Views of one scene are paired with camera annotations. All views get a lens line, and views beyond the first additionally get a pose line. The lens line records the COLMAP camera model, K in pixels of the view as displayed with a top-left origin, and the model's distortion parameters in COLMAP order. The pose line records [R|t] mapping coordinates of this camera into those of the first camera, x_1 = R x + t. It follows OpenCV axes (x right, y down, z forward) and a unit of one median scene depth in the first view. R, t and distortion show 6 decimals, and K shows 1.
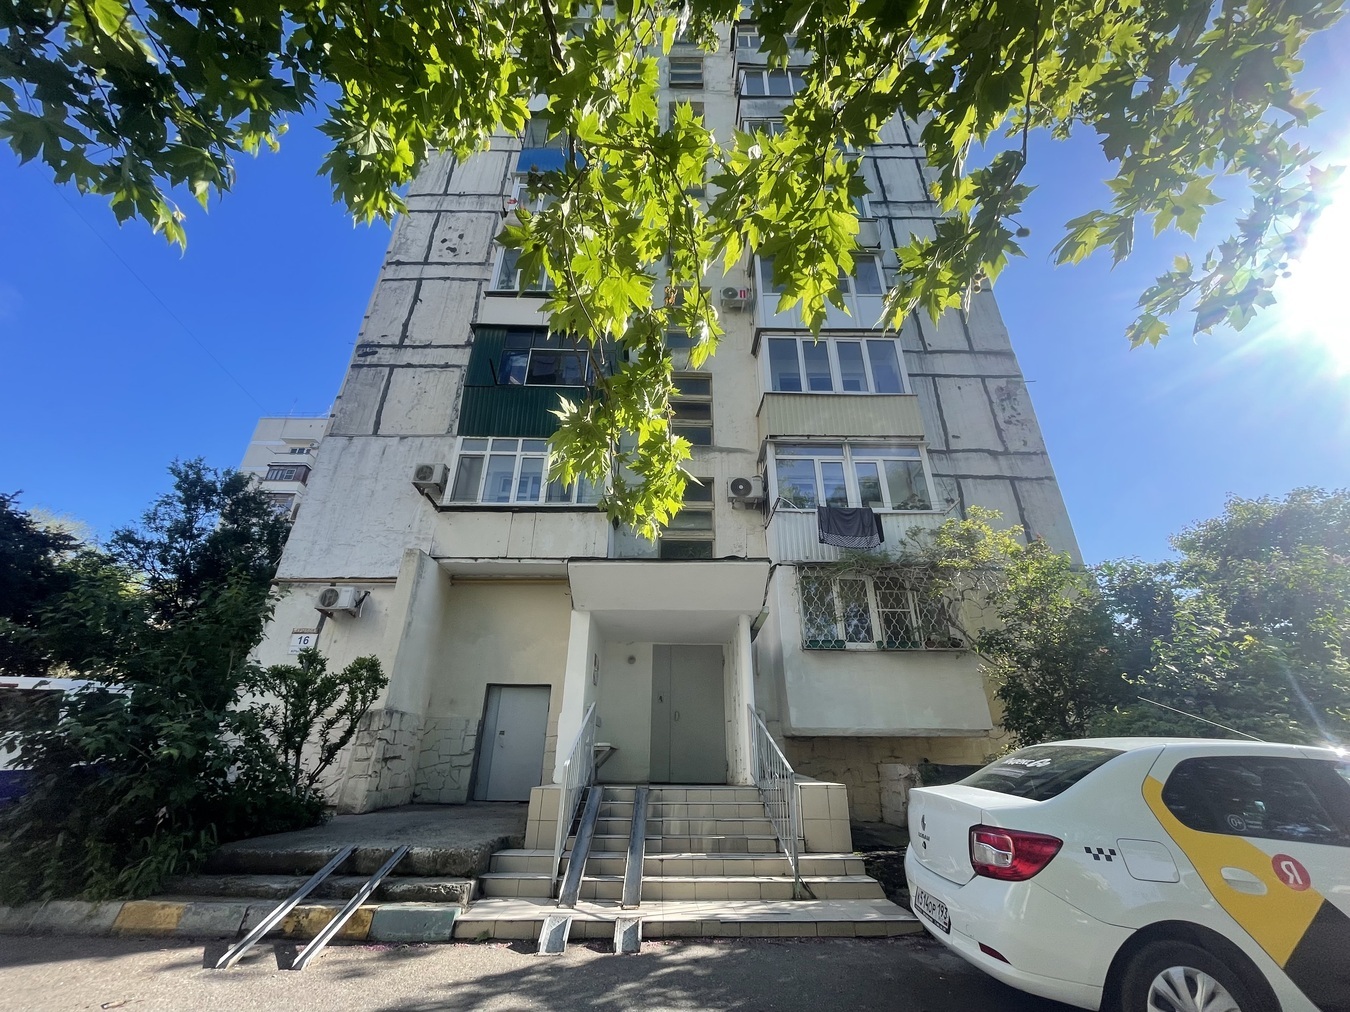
lens RADIAL K [[544.2, 0, 670.3], [0, 544.2, 503.3], [0, 0, 1]] dist [-0.007455, 0.000376]
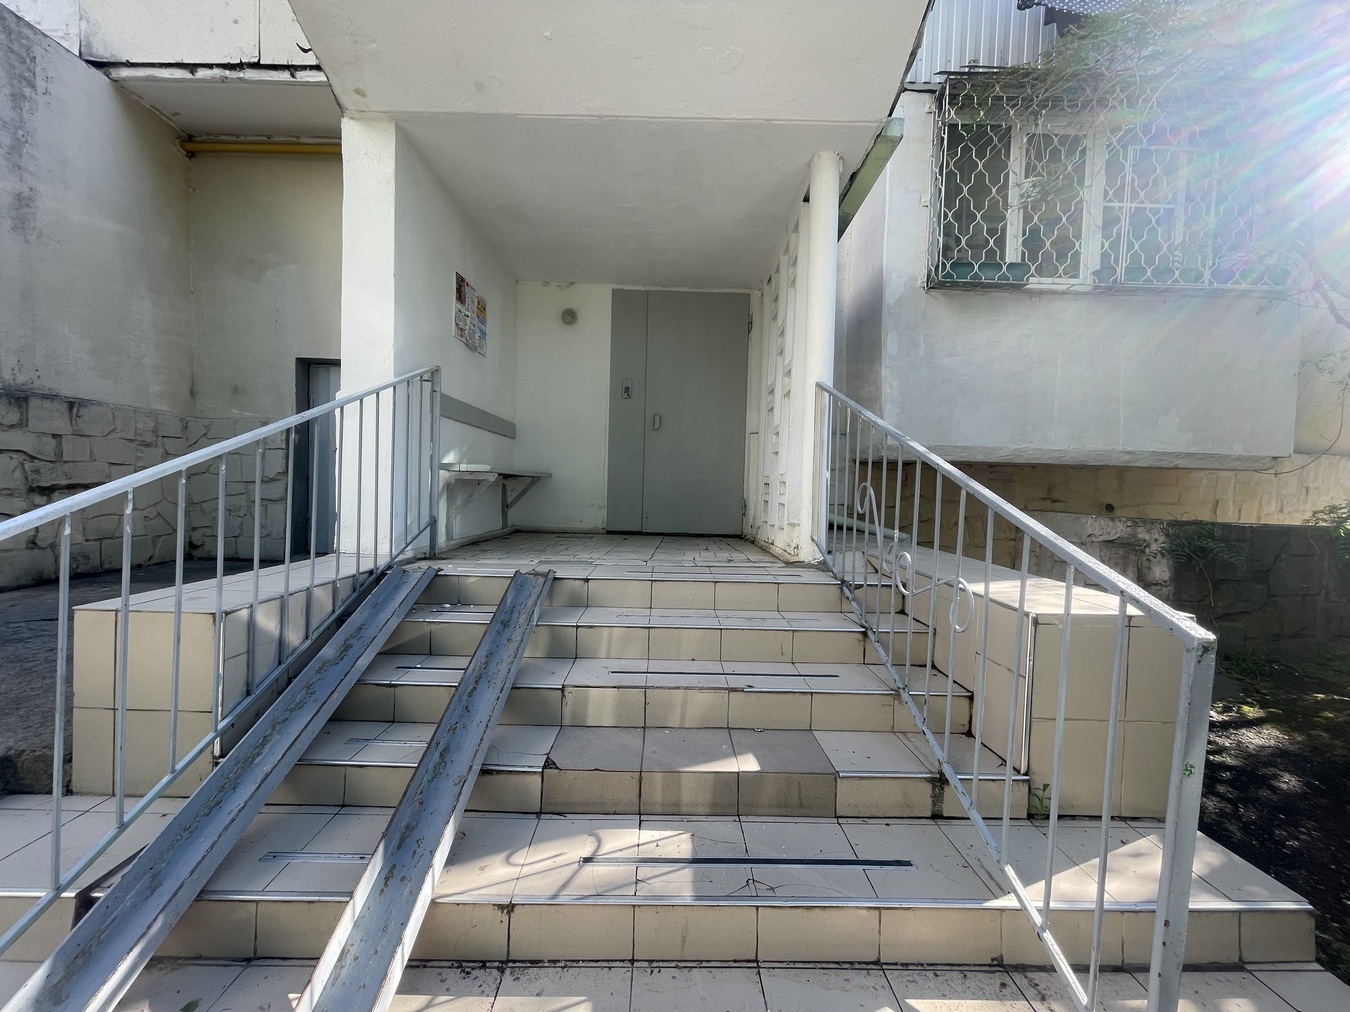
lens RADIAL K [[544.2, 0, 674.7], [0, 544.2, 502.4], [0, 0, 1]] dist [-0.007455, 0.000376]
pose [[0.999827, 0.018291, -0.003521, 0.034677], [-0.014655, 0.889110, 0.457459, 0.227636], [0.011498, -0.457328, 0.889224, 0.514305]]
